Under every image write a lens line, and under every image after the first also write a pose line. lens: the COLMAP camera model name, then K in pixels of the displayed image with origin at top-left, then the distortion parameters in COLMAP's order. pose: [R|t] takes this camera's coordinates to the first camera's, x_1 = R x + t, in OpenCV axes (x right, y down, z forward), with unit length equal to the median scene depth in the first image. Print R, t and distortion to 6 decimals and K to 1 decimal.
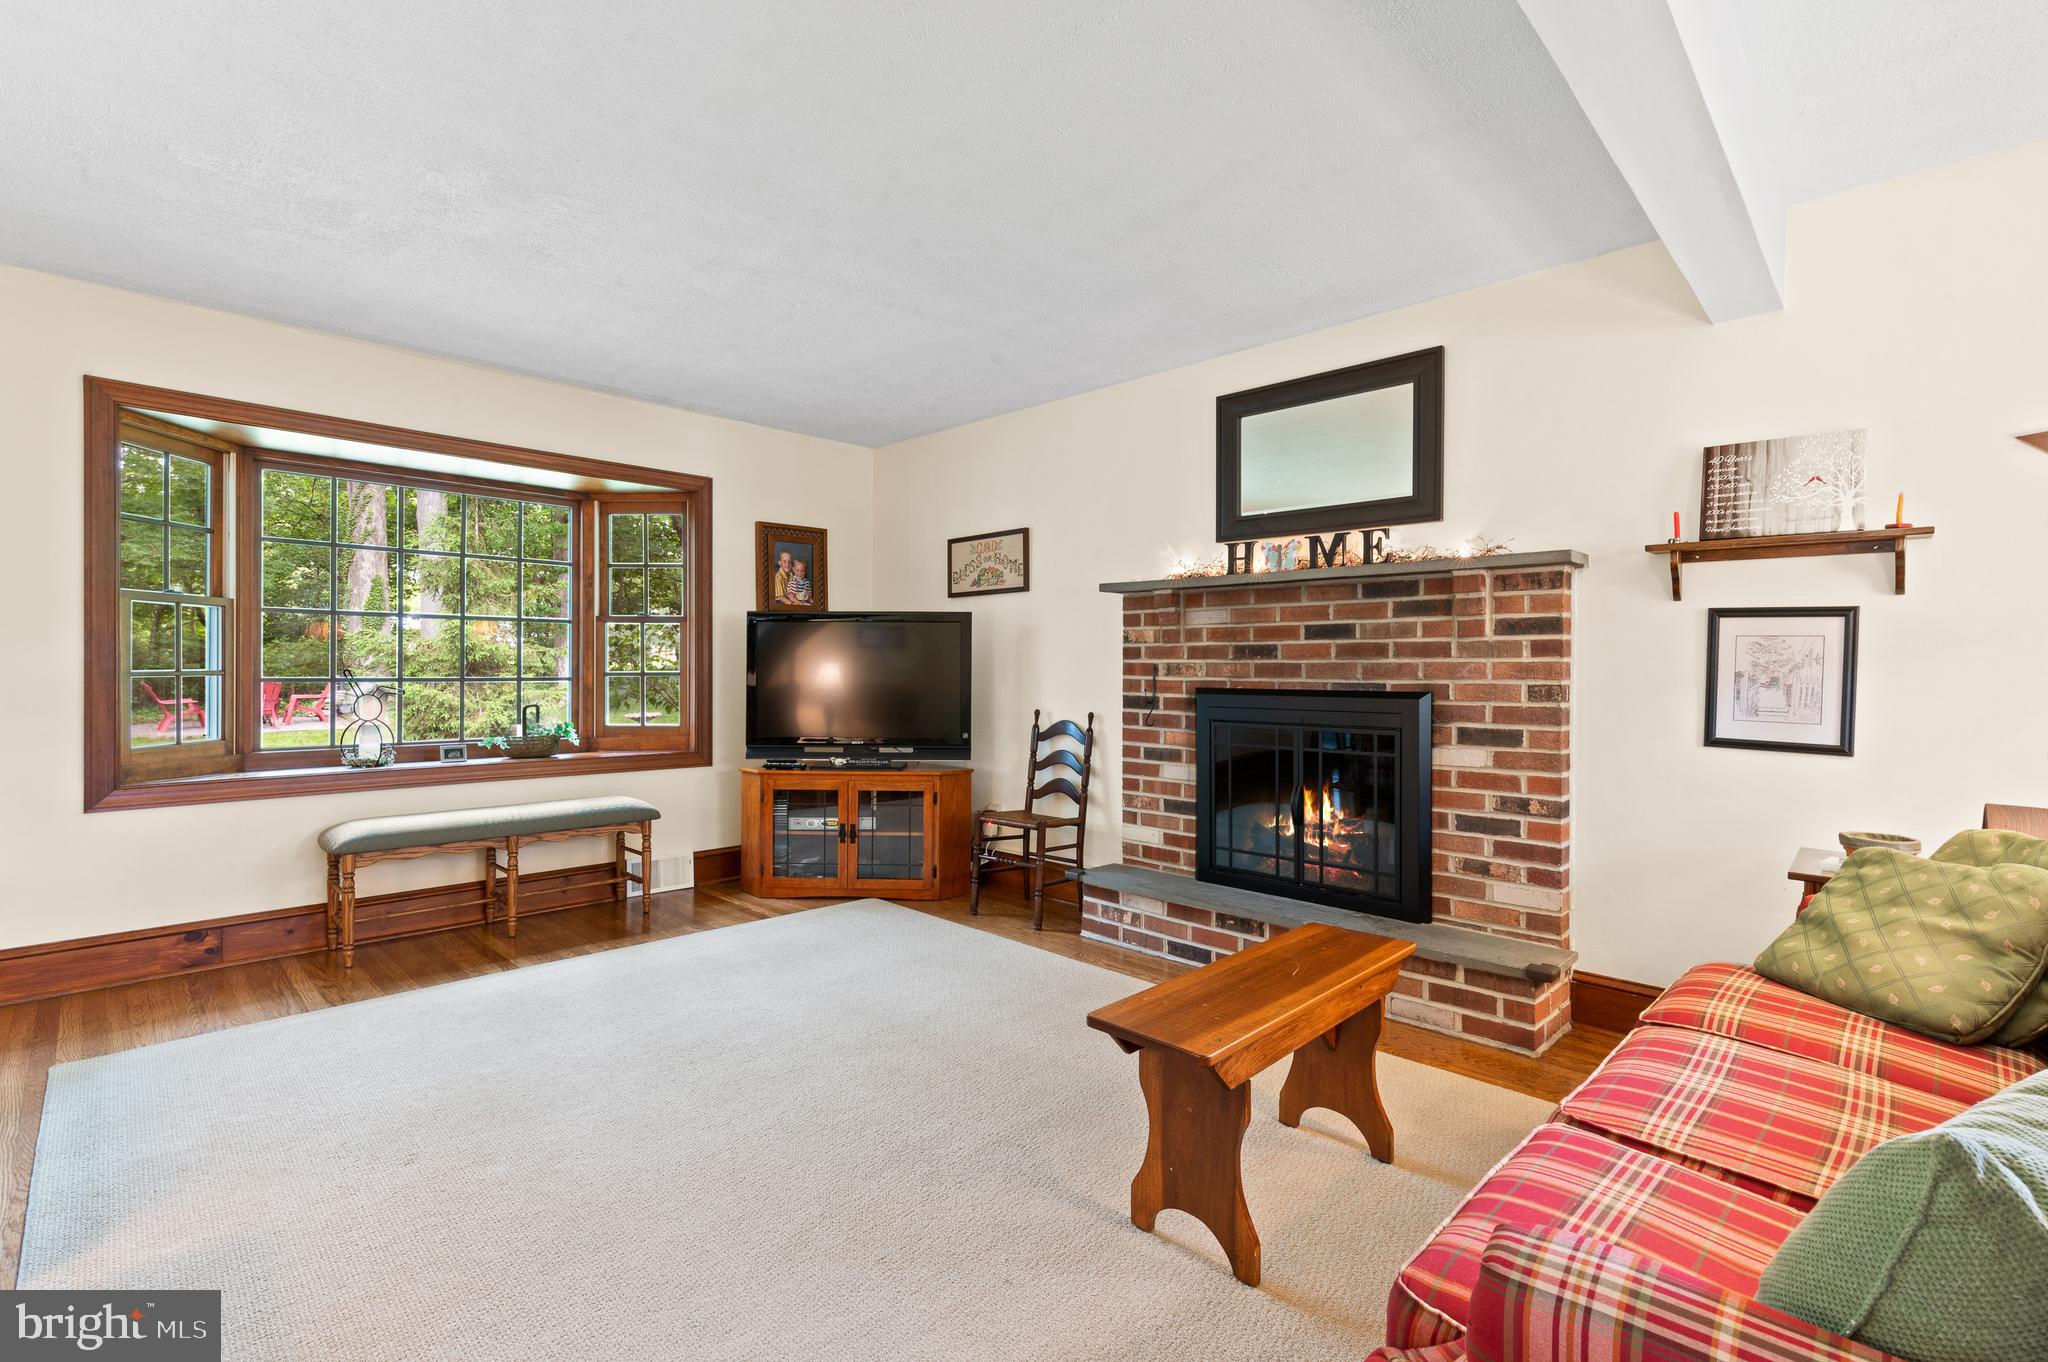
lens RADIAL K [[917.5, 0, 1026.2], [0, 917.5, 671.4], [0, 0, 1]] dist [0.000892, -0.000347]
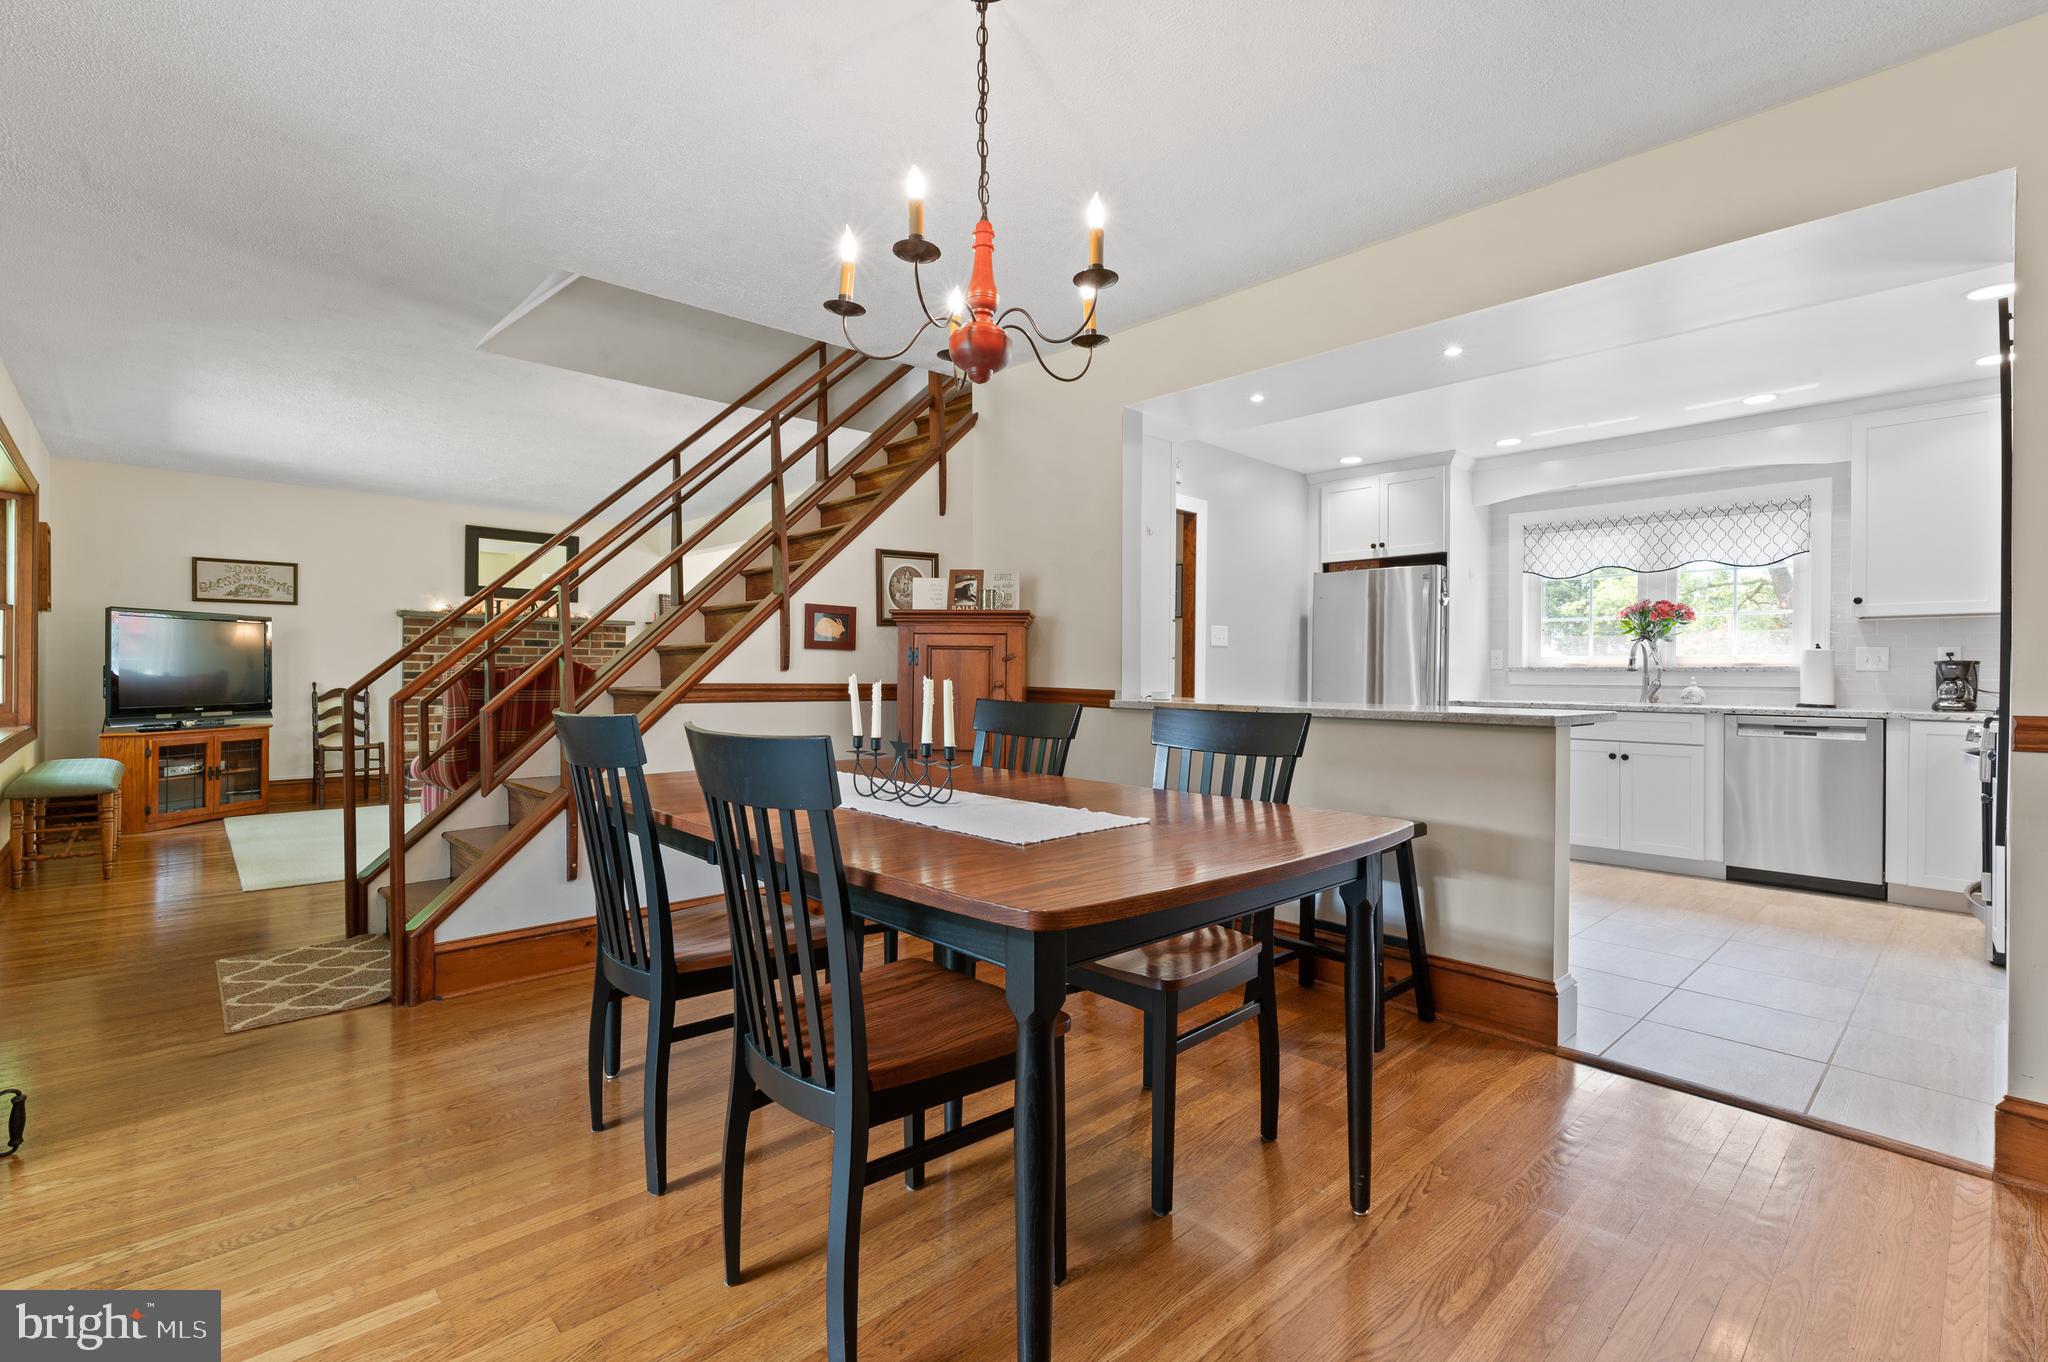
lens RADIAL K [[917.5, 0, 1026.2], [0, 917.5, 671.4], [0, 0, 1]] dist [0.000892, -0.000347]
pose [[0.043645, -0.003783, 0.999040, -1.843640], [-0.005195, 0.999978, 0.004013, 0.012680], [-0.999034, -0.005365, 0.043625, -0.346033]]
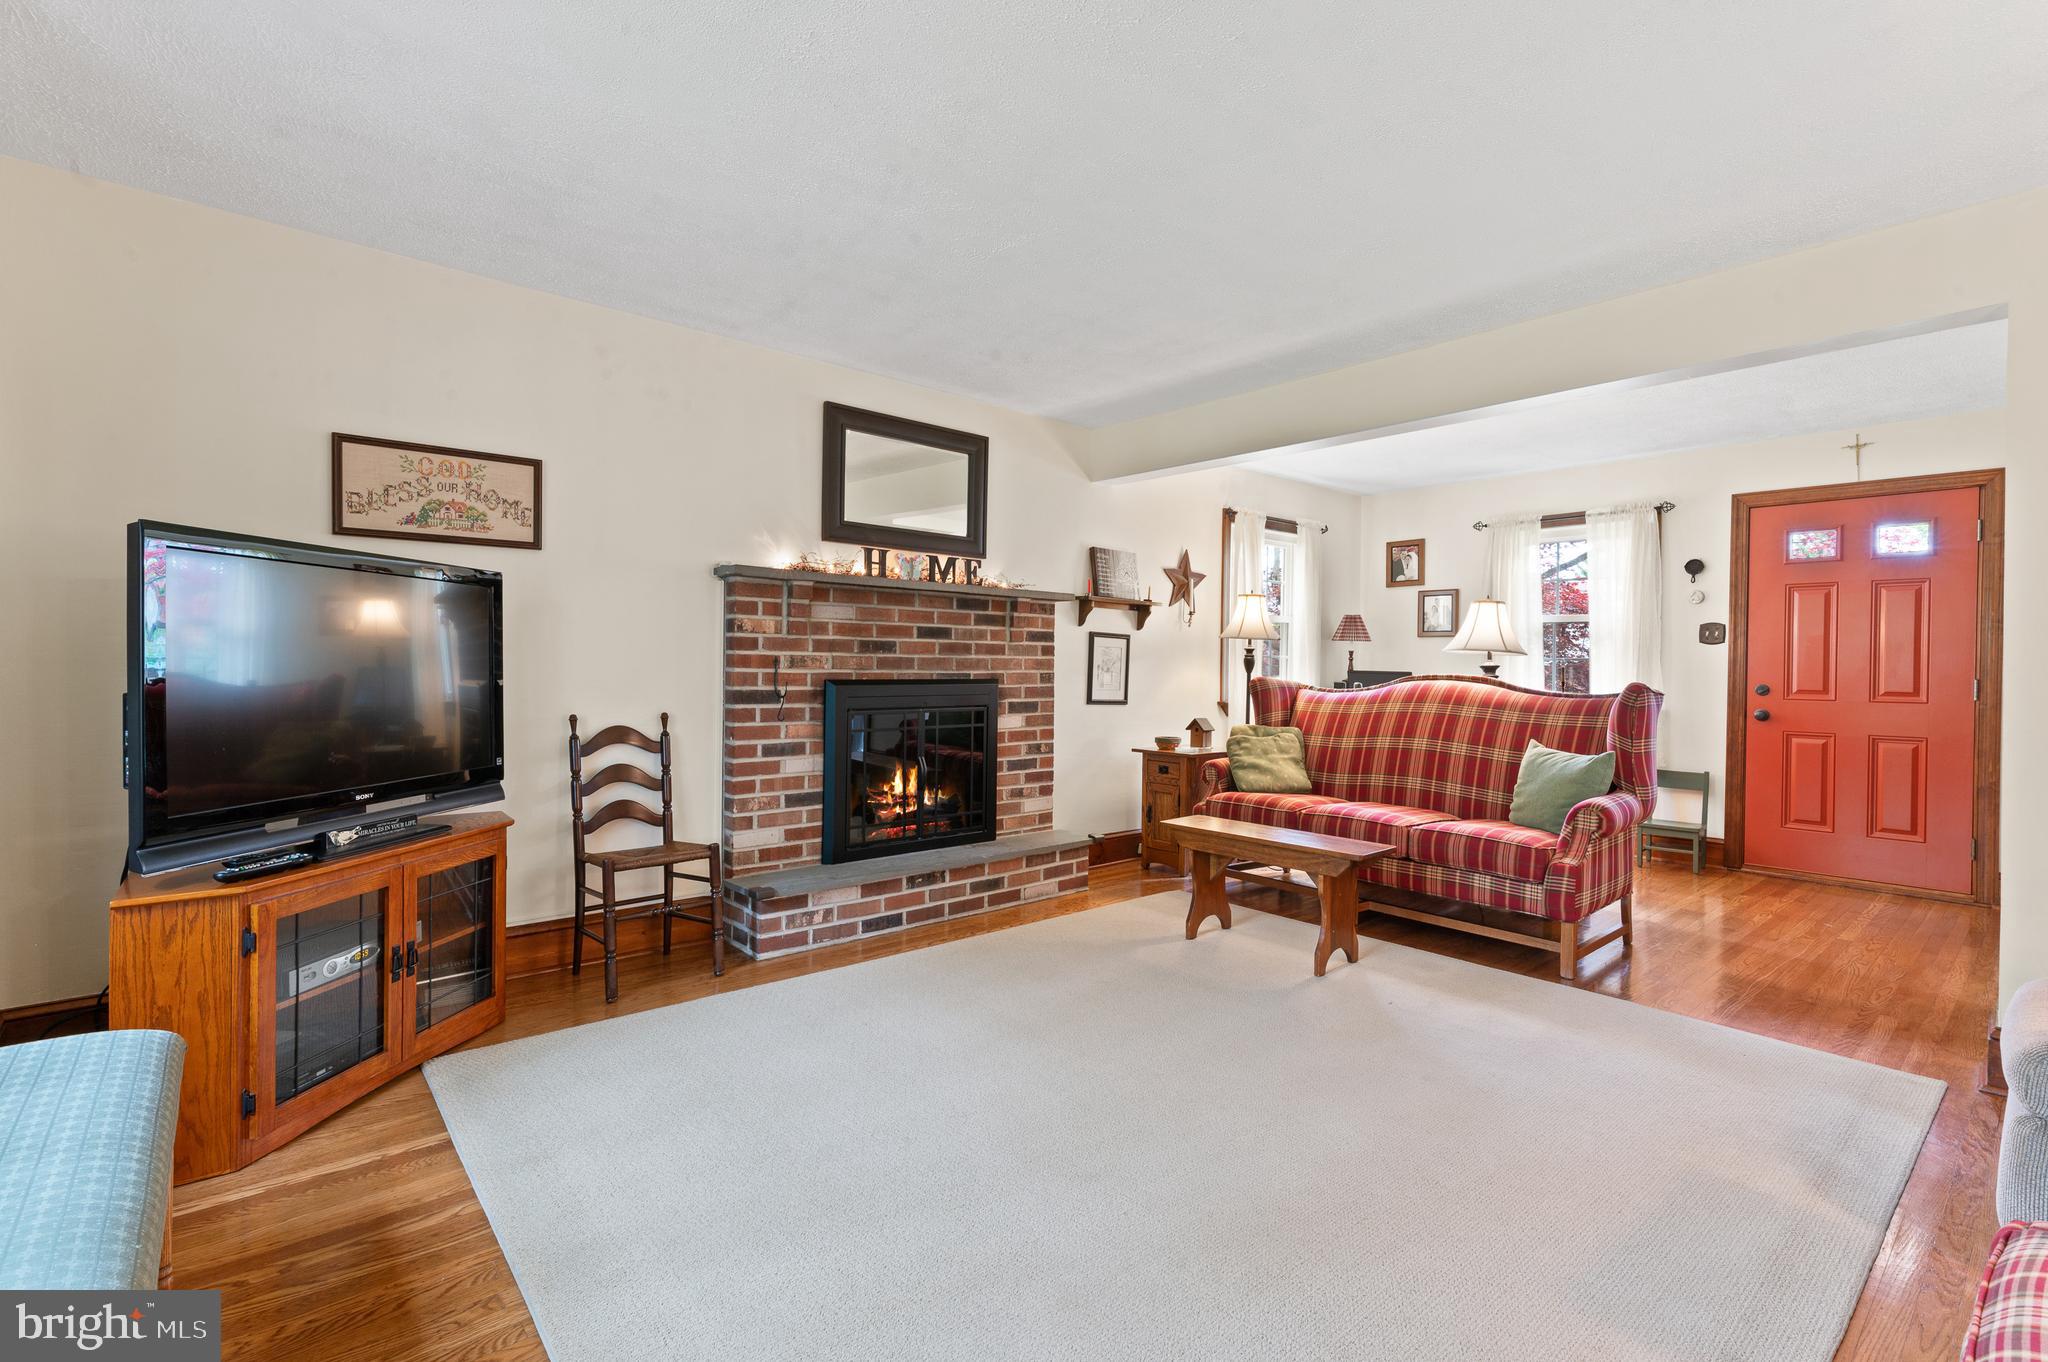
lens RADIAL K [[925.1, 0, 1025.2], [0, 925.1, 674.0], [0, 0, 1]] dist [0.001743, 0.000070]
pose [[0.085868, -0.014071, 0.996207, -0.856516], [-0.007711, 0.999861, 0.014787, -0.005936], [-0.996277, -0.008951, 0.085748, 0.707375]]
